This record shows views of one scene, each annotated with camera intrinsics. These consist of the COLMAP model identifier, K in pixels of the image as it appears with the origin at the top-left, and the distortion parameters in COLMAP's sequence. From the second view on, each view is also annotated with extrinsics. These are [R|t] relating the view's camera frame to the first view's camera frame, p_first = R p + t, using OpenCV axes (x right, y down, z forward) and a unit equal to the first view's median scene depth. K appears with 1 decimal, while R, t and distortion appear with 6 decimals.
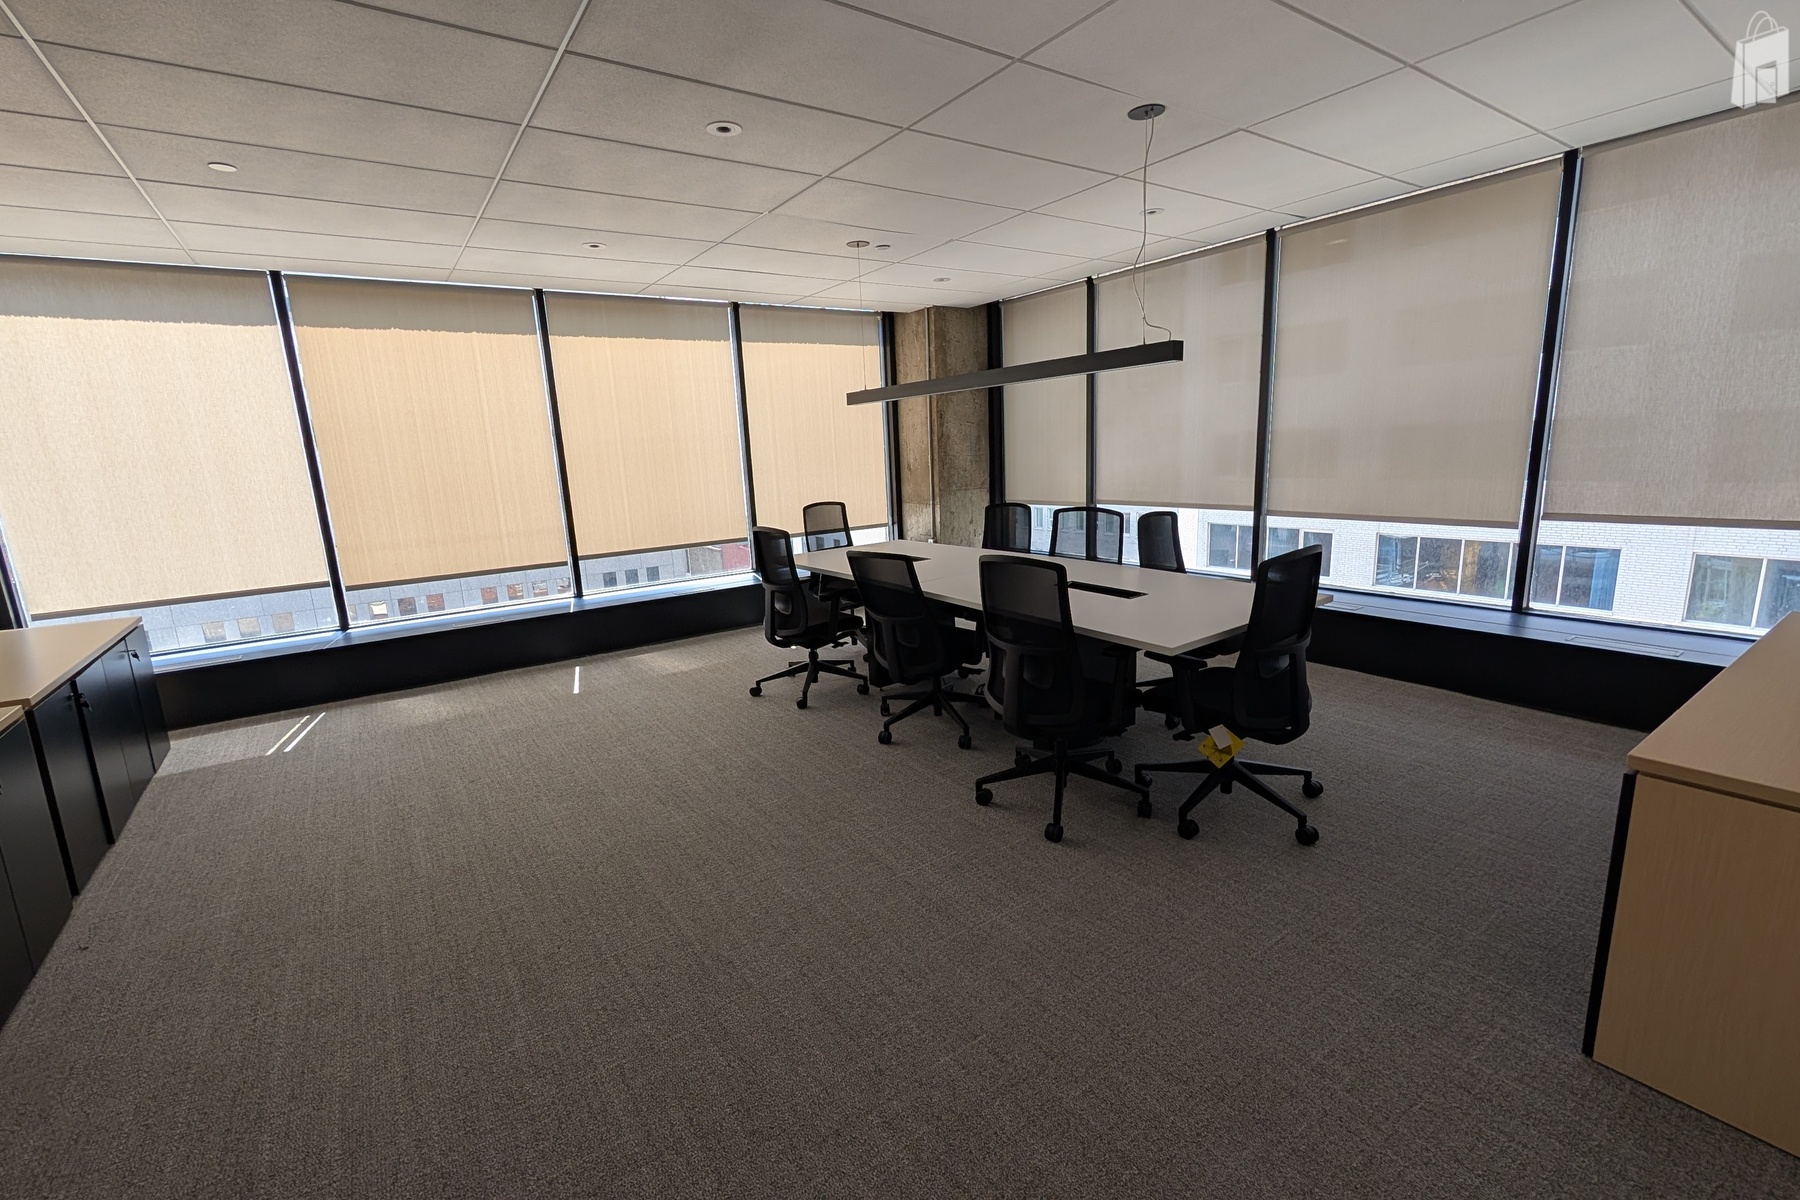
lens RADIAL K [[778.9, 0, 900.9], [0, 778.9, 608.2], [0, 0, 1]] dist [0.002127, -0.000323]
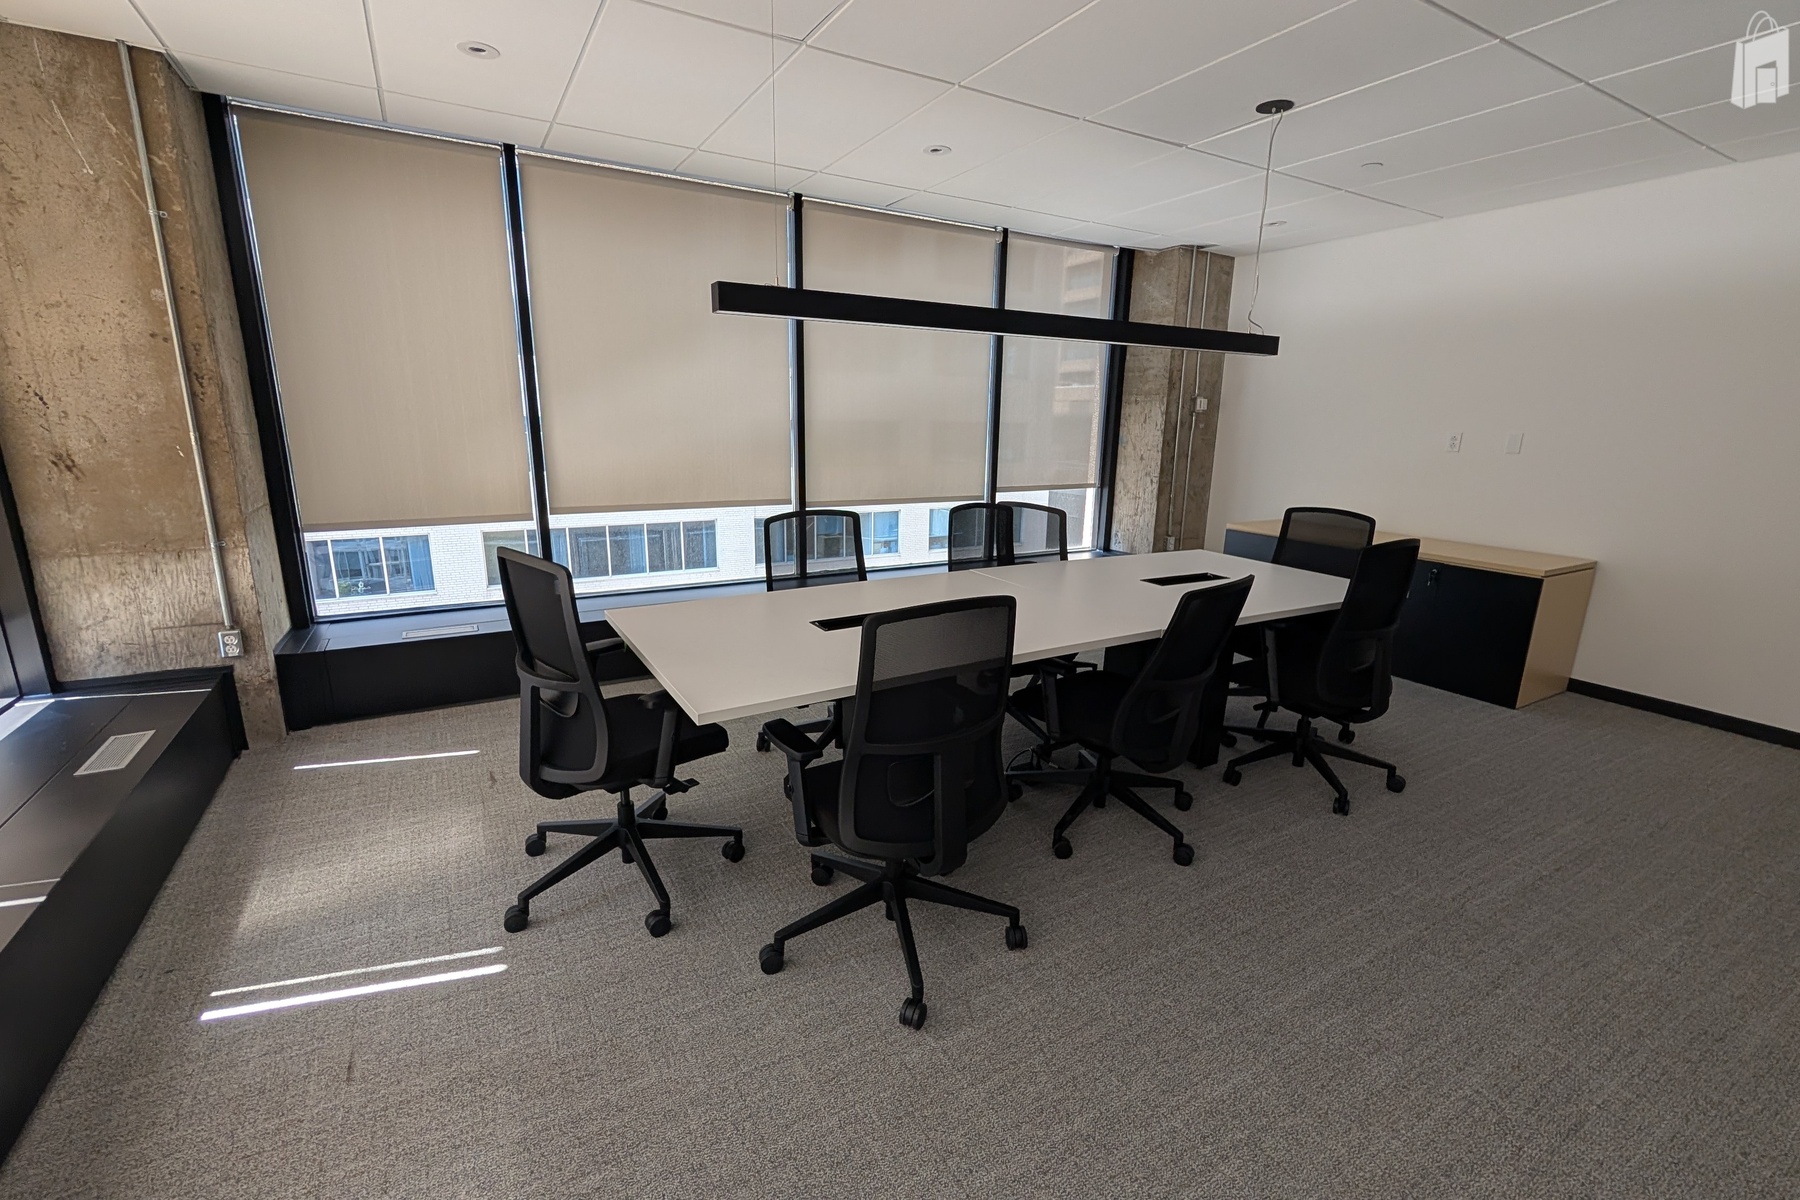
lens RADIAL K [[778.9, 0, 900.9], [0, 778.9, 608.2], [0, 0, 1]] dist [0.002127, -0.000323]
pose [[0.081823, -0.191466, 0.978083, -0.498154], [0.185937, 0.967076, 0.173757, -0.153882], [-0.979149, 0.167644, 0.114729, 0.856879]]
